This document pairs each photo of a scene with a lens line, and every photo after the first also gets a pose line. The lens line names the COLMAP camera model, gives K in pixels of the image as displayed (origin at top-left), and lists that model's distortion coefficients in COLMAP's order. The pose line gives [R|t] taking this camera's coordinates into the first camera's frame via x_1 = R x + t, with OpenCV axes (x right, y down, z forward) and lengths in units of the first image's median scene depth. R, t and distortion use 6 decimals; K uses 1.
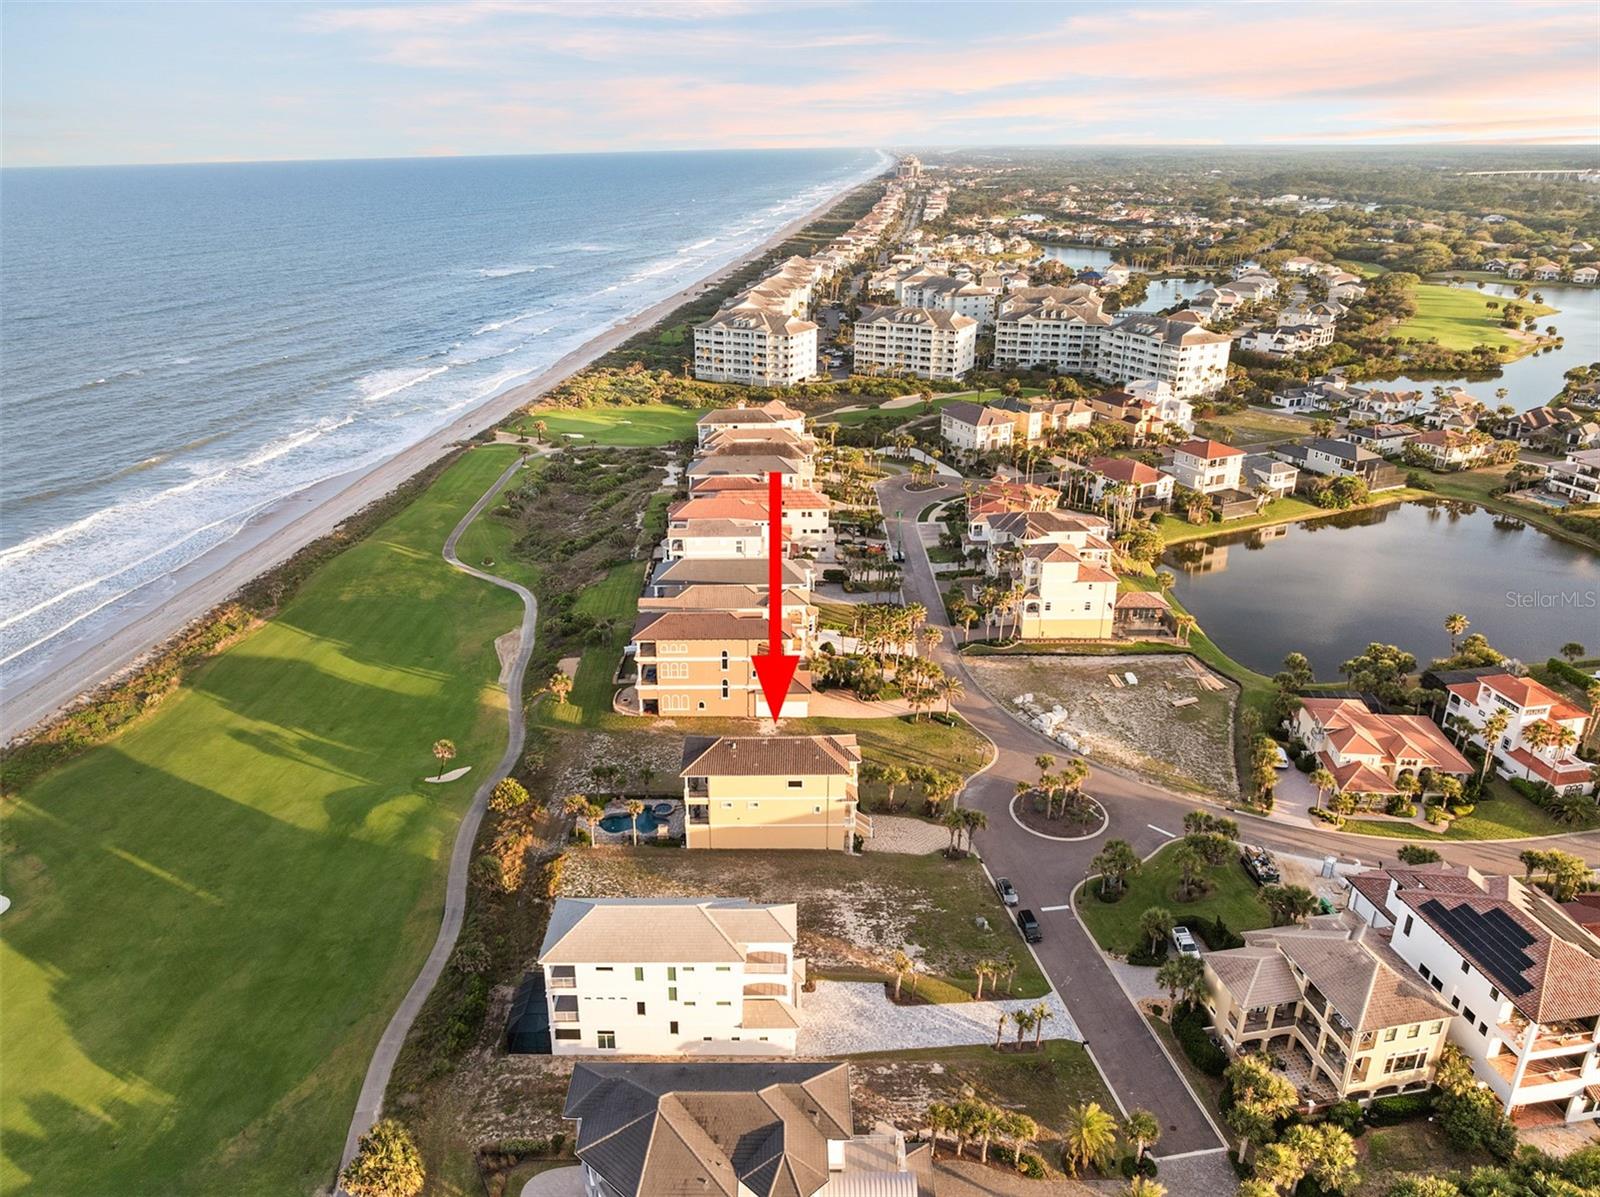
lens RADIAL K [[1116.1, 0, 800.0], [0, 1116.1, 598.5], [0, 0, 1]] dist [0.001135, 0.001182]
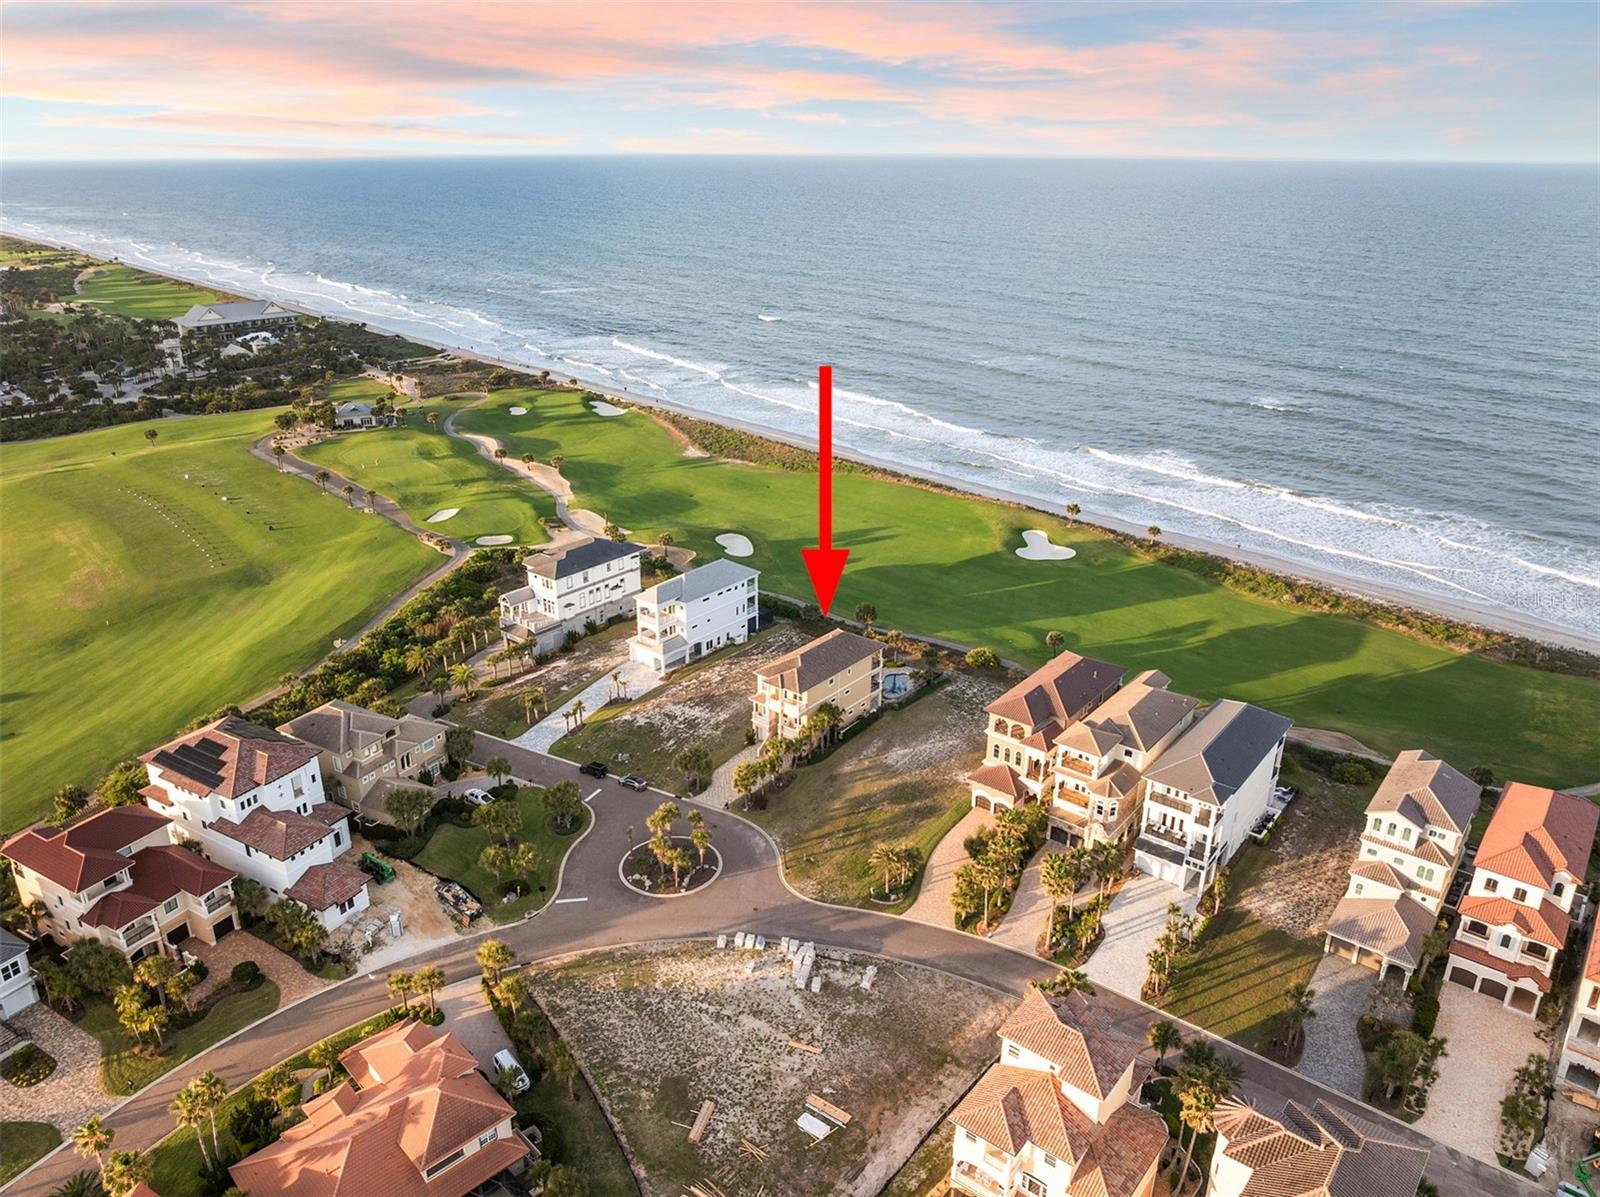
lens RADIAL K [[1099.5, 0, 800.0], [0, 1099.5, 598.5], [0, 0, 1]] dist [-0.054843, 0.036636]
pose [[-0.633272, 0.301381, -0.712837, 0.800564], [-0.276519, 0.772154, 0.572115, -0.574764], [0.722844, 0.559417, -0.405646, 1.410785]]
